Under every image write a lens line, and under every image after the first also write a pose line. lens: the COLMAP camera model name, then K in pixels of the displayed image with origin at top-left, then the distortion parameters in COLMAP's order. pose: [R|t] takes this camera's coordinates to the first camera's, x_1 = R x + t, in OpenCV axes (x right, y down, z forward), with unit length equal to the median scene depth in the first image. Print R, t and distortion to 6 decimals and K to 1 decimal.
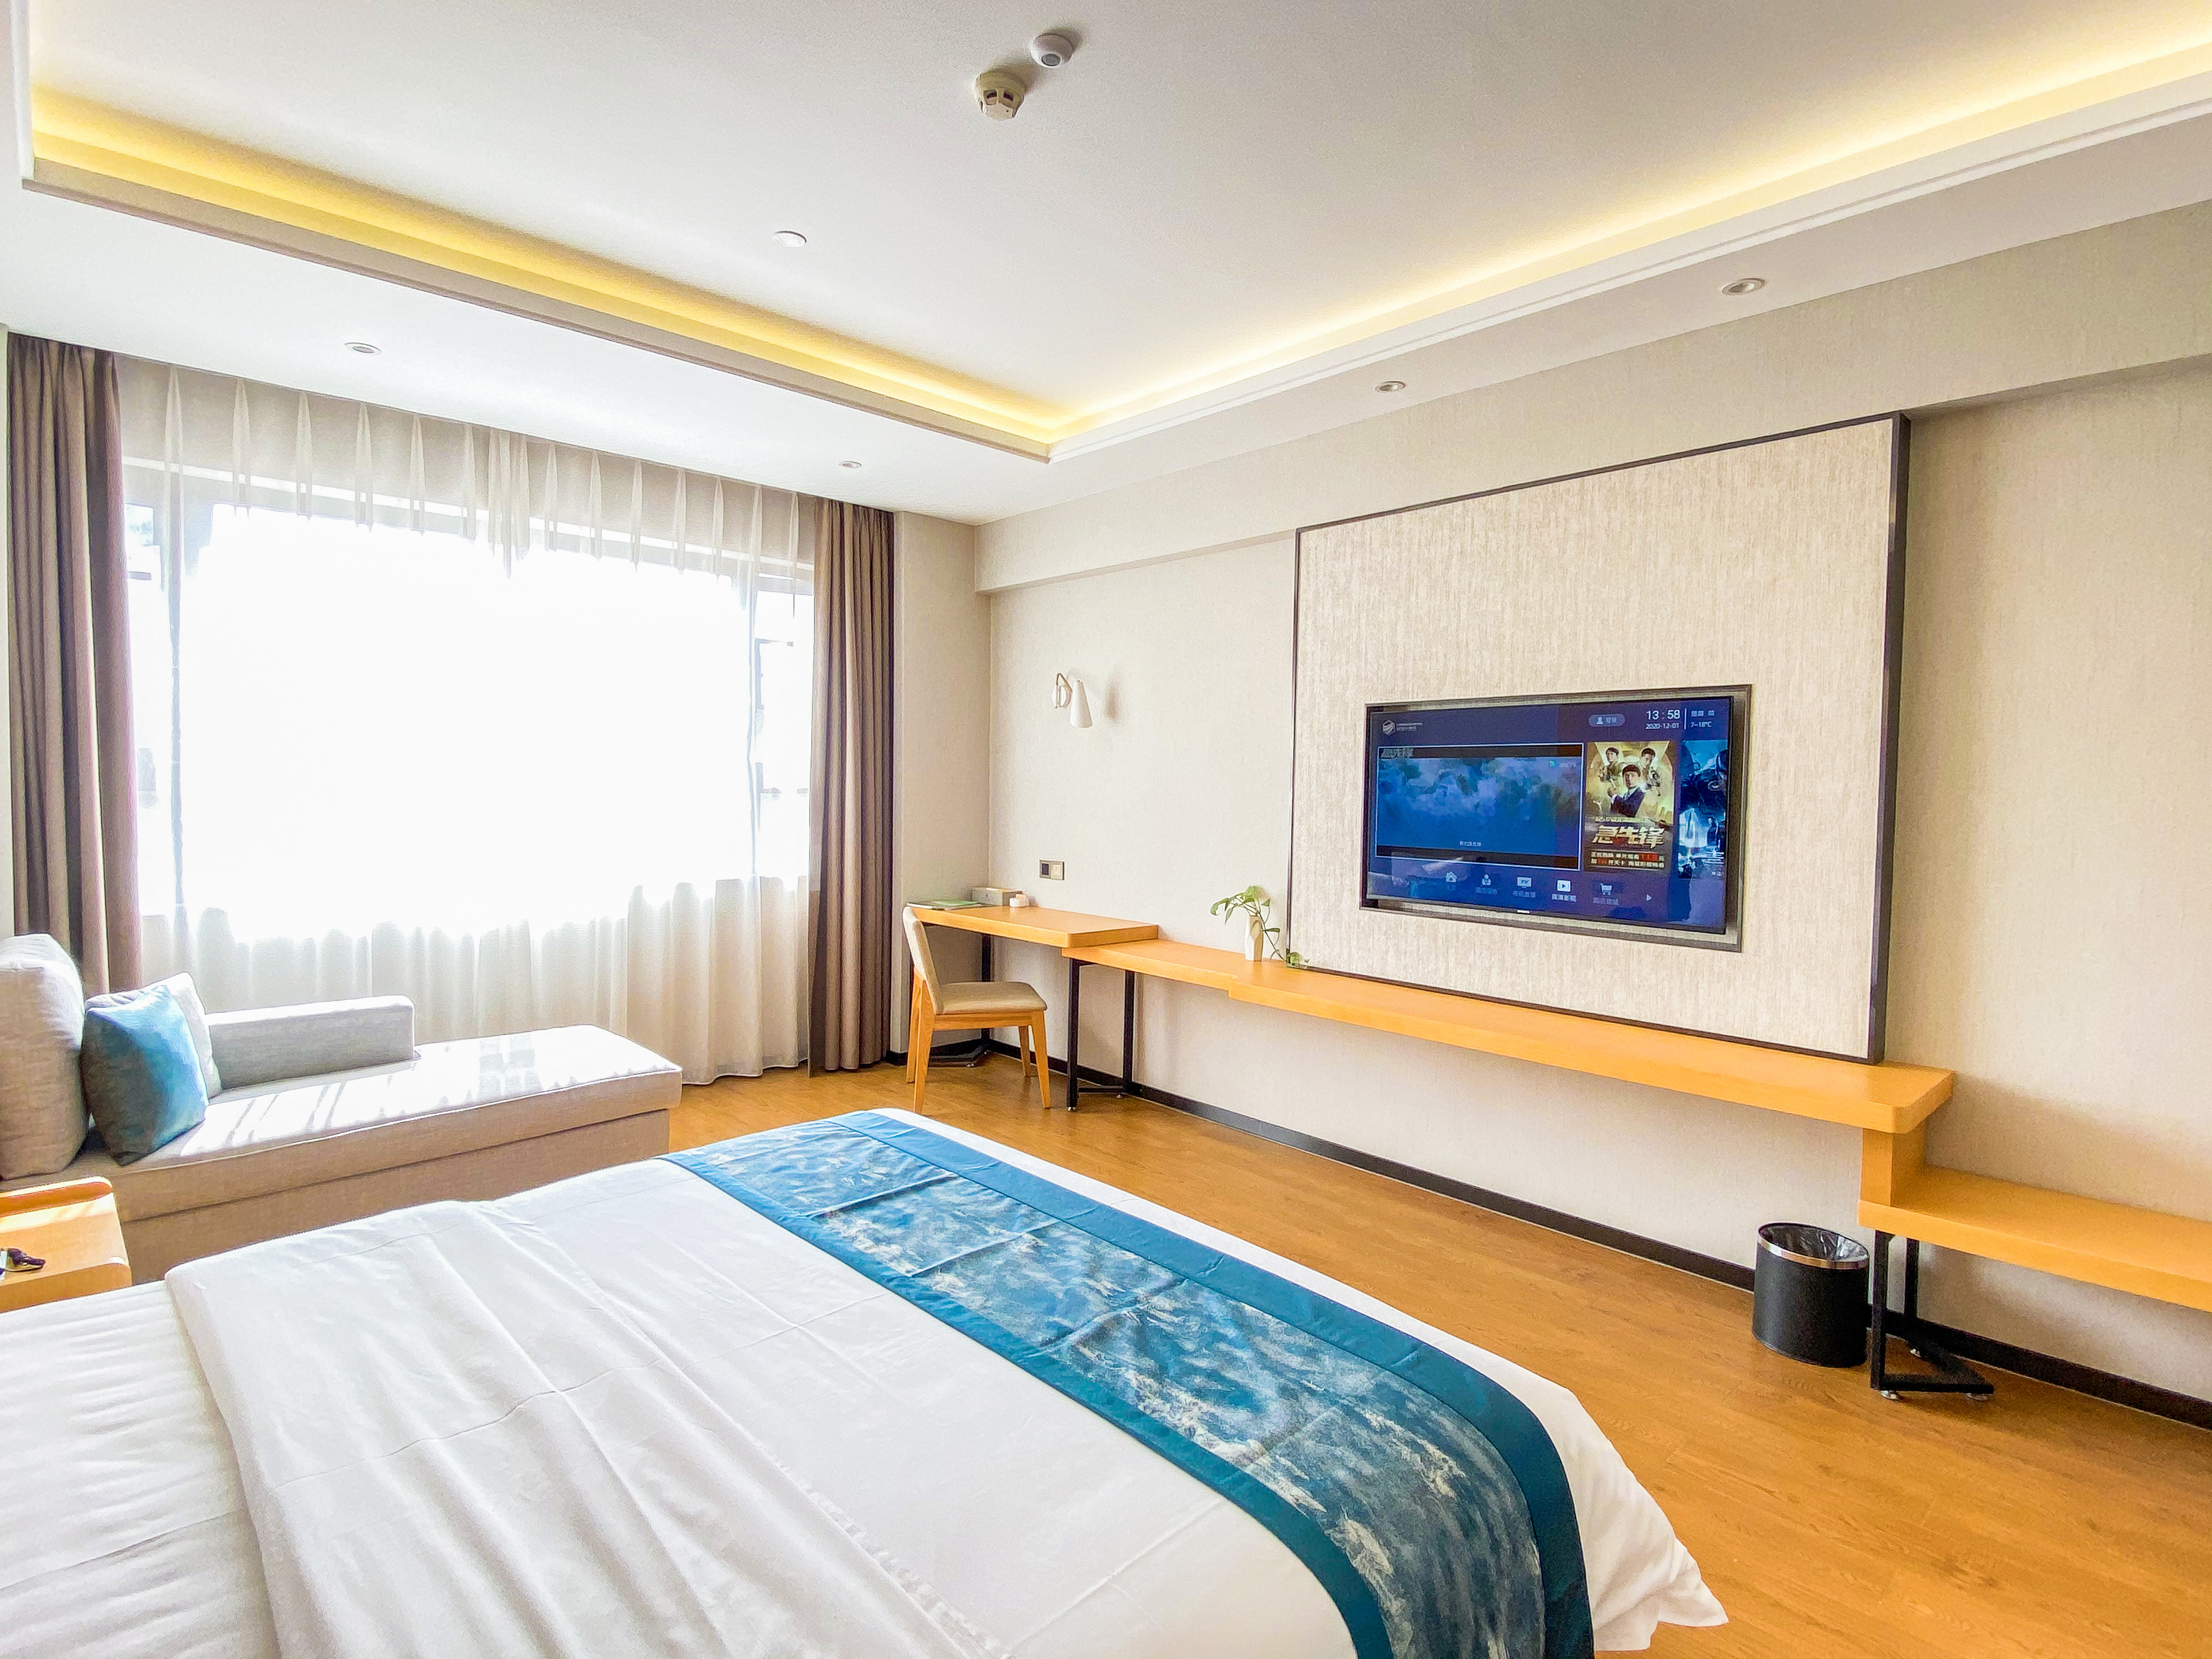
lens RADIAL K [[1101.9, 0, 1144.6], [0, 1101.9, 828.7], [0, 0, 1]] dist [0.018481, -0.003916]
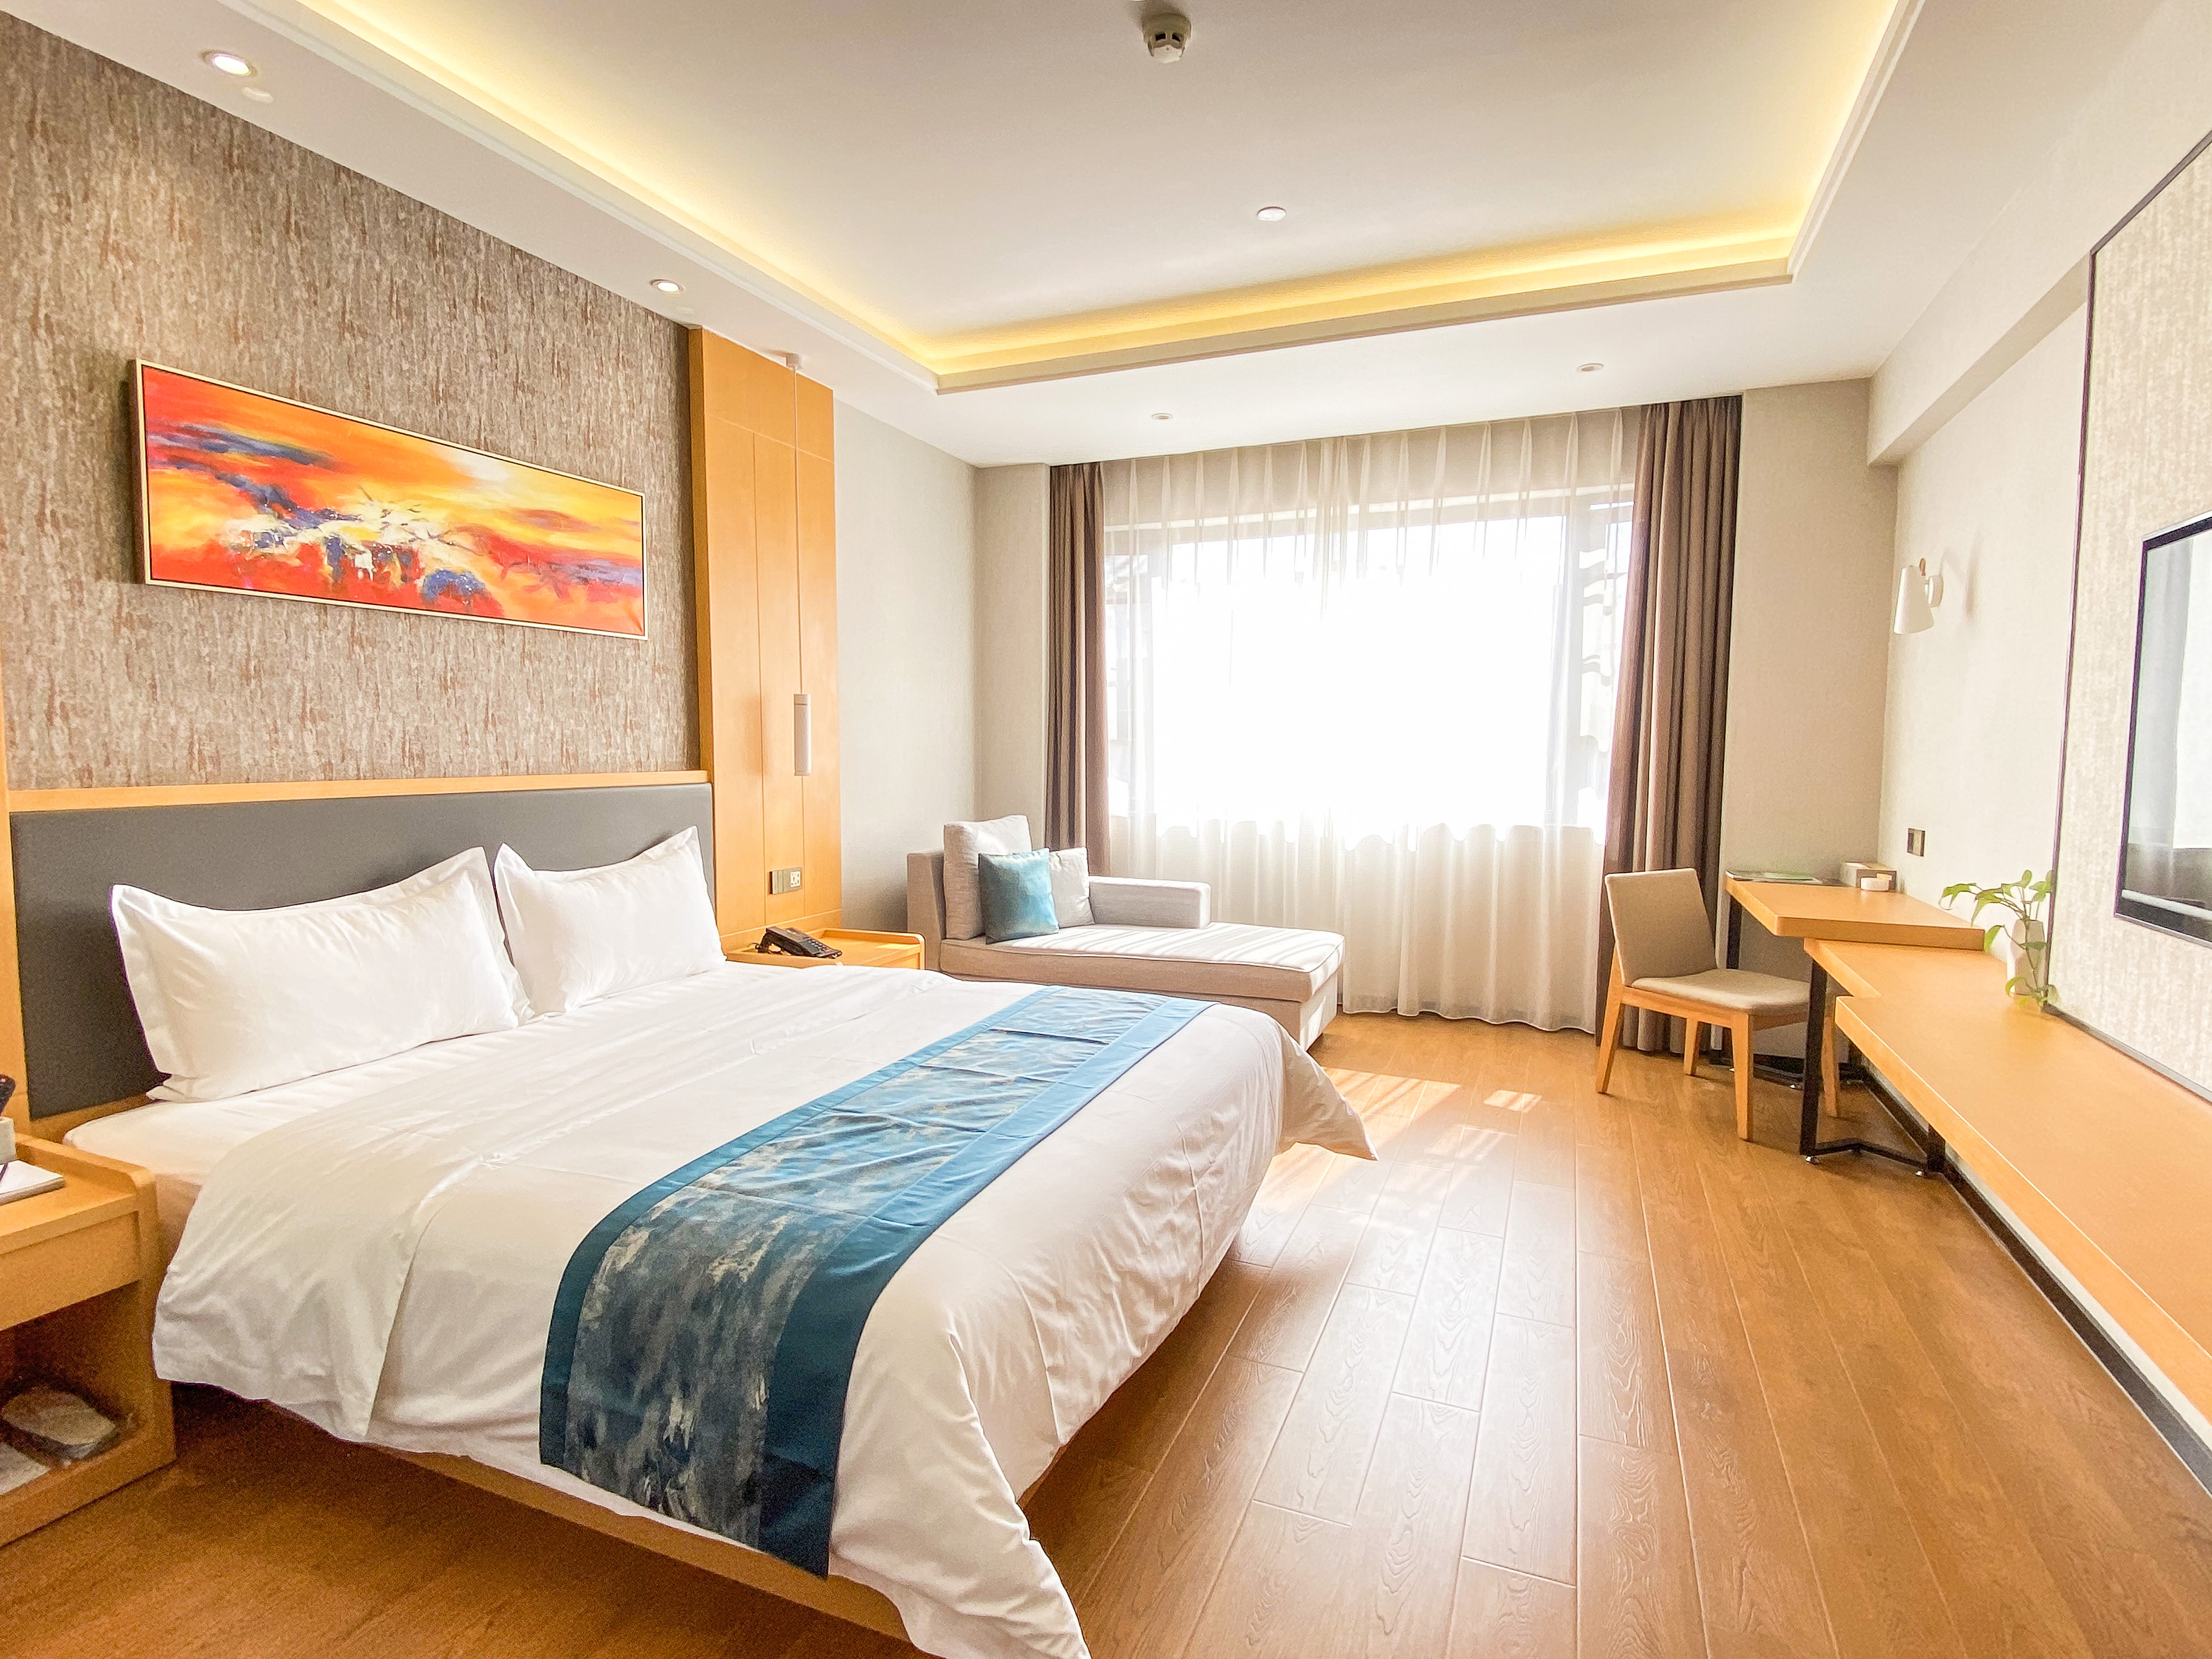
lens RADIAL K [[1101.9, 0, 1087.3], [0, 1101.9, 844.3], [0, 0, 1]] dist [0.018481, -0.003916]
pose [[0.398811, 0.068974, -0.914435, 0.600243], [-0.041793, 0.997498, 0.057012, 0.035052], [0.916080, 0.015480, 0.400696, 0.376144]]
